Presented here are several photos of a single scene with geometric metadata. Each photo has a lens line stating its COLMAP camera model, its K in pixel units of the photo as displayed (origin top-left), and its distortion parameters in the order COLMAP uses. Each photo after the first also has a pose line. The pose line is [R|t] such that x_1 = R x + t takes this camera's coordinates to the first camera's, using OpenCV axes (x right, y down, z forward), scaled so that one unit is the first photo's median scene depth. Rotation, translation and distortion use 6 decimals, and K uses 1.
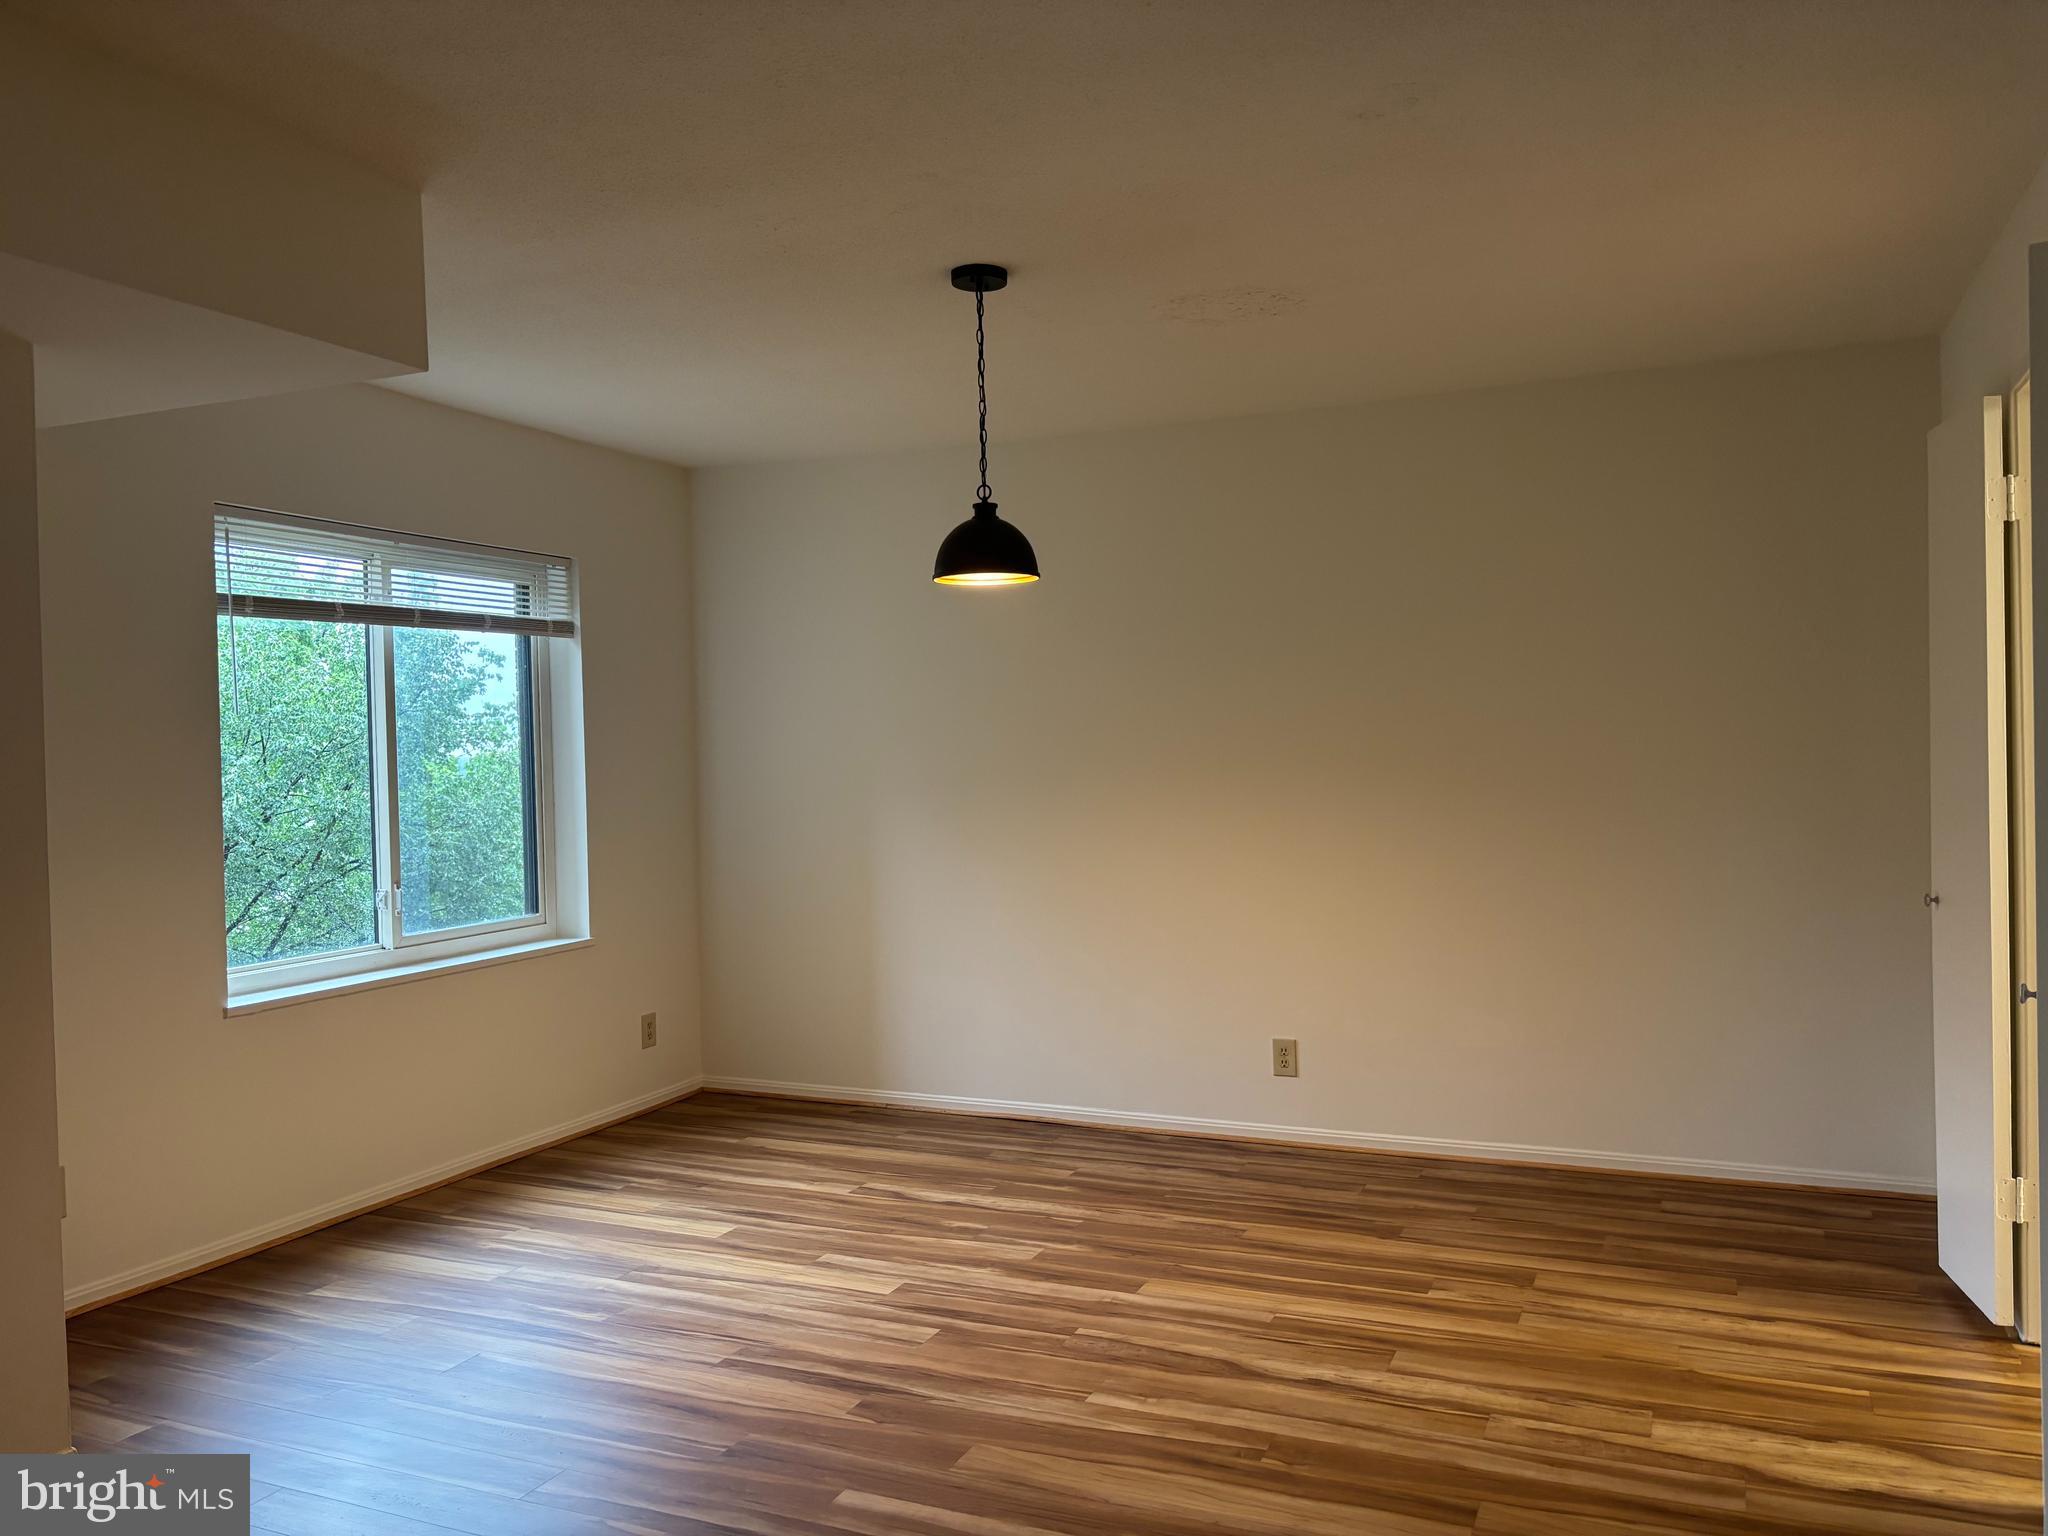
lens RADIAL K [[1549.7, 0, 1021.2], [0, 1549.7, 767.8], [0, 0, 1]] dist [0.008283, -0.003904]
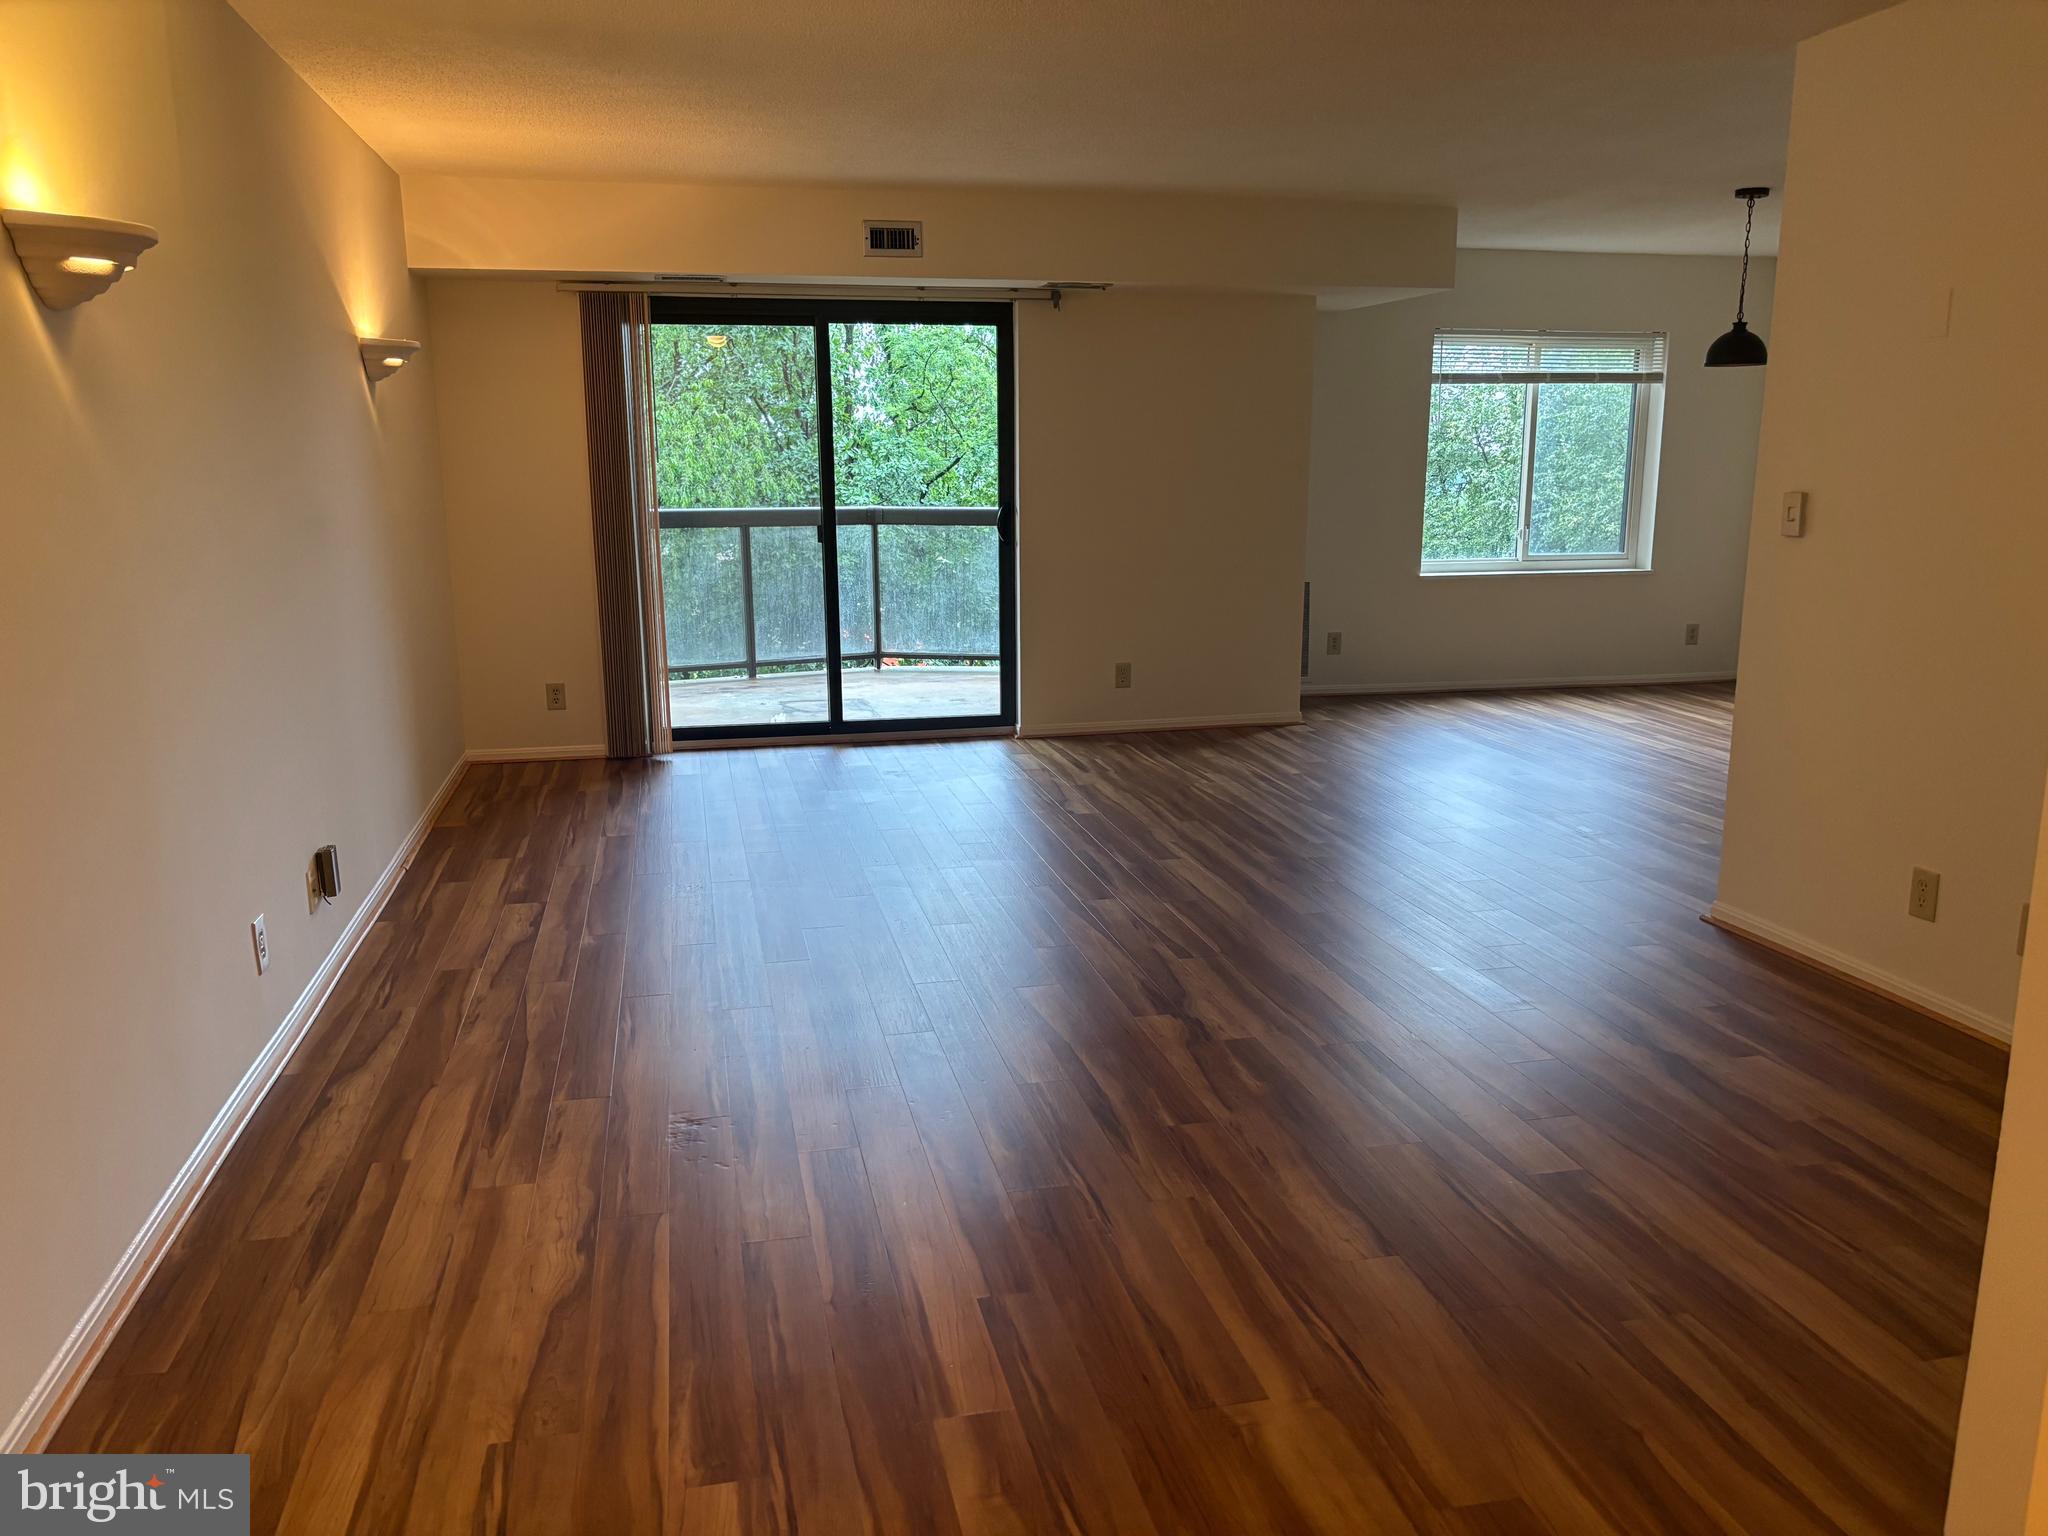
lens RADIAL K [[1549.7, 0, 1021.5], [0, 1549.7, 764.3], [0, 0, 1]] dist [0.008283, -0.003904]
pose [[0.594760, 0.176613, -0.784263, 0.747262], [-0.023288, 0.978945, 0.202793, -0.008747], [0.803566, -0.102349, 0.586351, -0.605307]]
